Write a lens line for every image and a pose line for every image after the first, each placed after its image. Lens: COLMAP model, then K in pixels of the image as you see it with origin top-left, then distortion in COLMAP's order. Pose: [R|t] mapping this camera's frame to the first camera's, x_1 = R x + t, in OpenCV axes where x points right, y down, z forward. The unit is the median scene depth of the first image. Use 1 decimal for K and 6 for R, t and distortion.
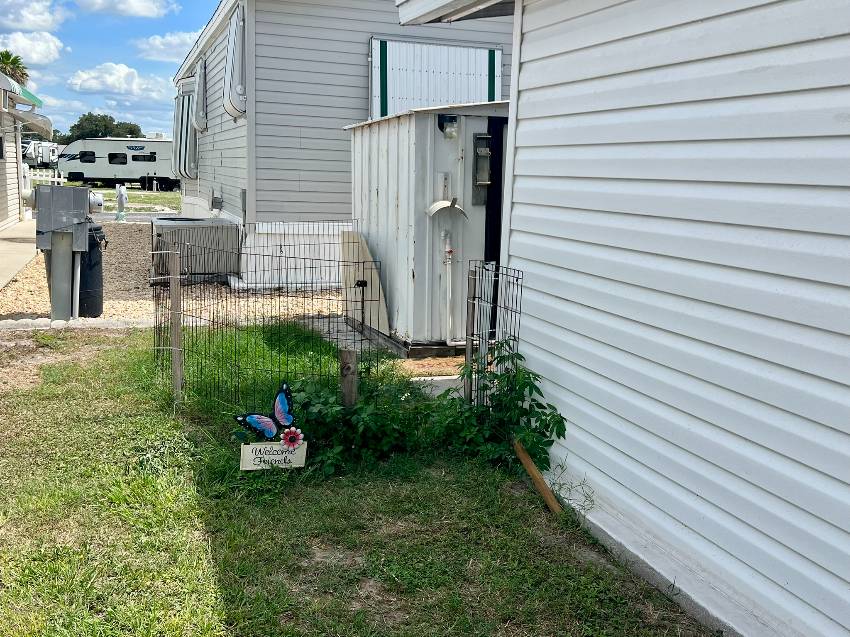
lens RADIAL K [[844.3, 0, 428.6], [0, 844.3, 313.0], [0, 0, 1]] dist [0.017274, 0.000000]
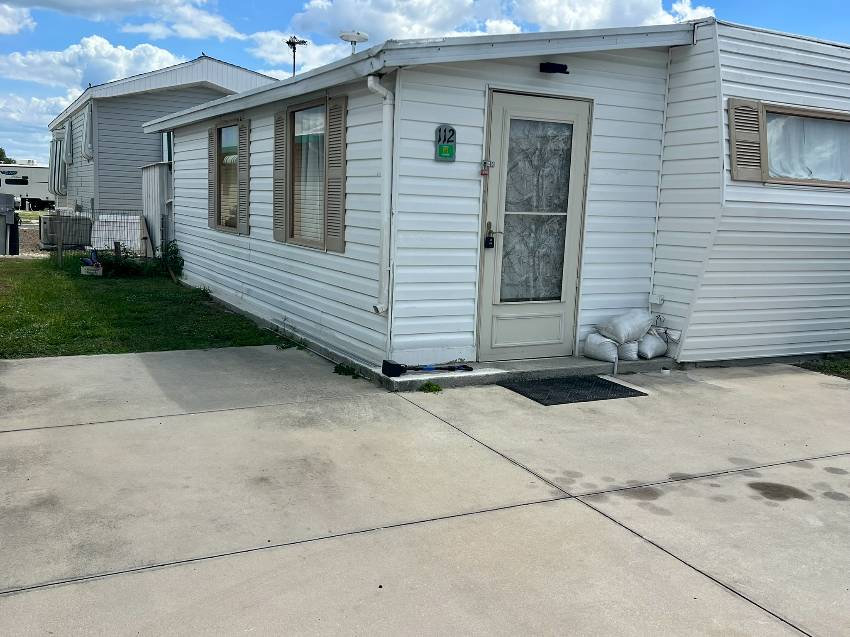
lens RADIAL K [[844.3, 0, 419.9], [0, 844.3, 323.0], [0, 0, 1]] dist [0.017274, 0.000000]
pose [[0.991362, -0.007928, 0.130916, 0.216374], [0.010800, 0.999716, -0.021236, 0.152650], [-0.130710, 0.022466, 0.991166, -0.814545]]
